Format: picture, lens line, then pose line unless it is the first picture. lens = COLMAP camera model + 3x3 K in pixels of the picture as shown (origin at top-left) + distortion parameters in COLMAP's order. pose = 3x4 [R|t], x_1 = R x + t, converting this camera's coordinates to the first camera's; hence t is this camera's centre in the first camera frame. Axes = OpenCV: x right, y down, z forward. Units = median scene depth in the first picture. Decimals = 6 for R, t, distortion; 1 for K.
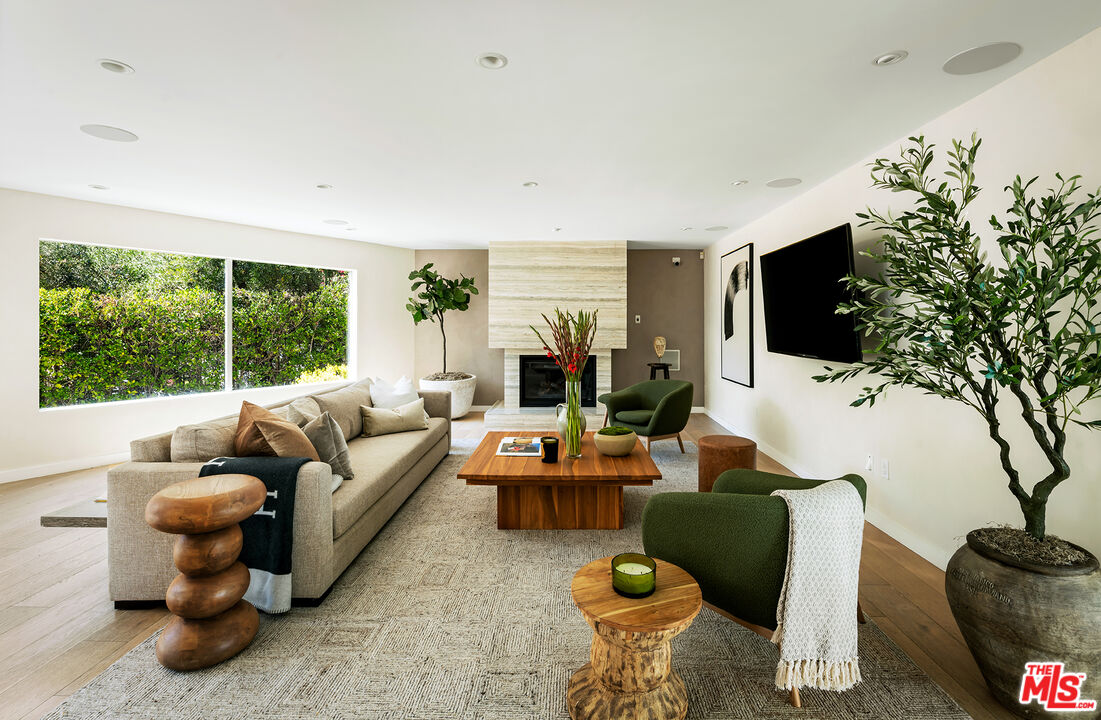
lens RADIAL K [[502.8, 0, 556.5], [0, 502.8, 326.8], [0, 0, 1]] dist [-0.000288, 0.000922]
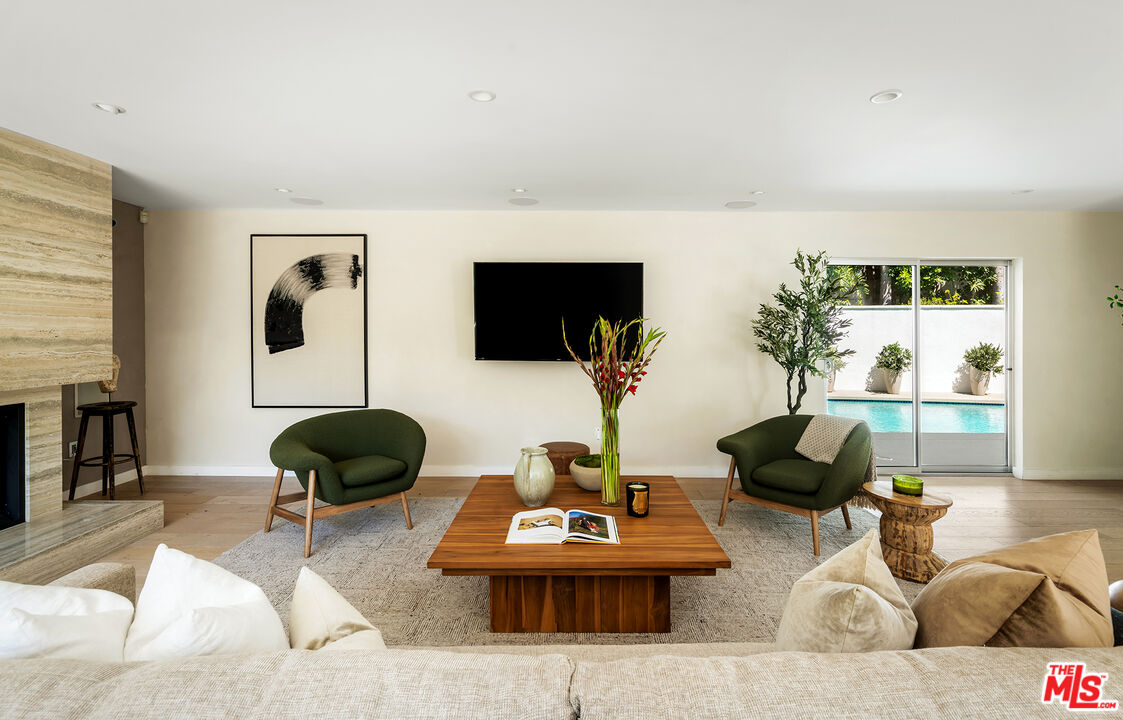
lens RADIAL K [[527.1, 0, 562.6], [0, 527.1, 331.1], [0, 0, 1]] dist [-0.001573, -0.000401]
pose [[-0.016358, -0.003079, 0.999861, -0.390972], [0.000143, 0.999995, 0.003082, -0.006904], [-0.999866, 0.000193, -0.016357, 0.548398]]
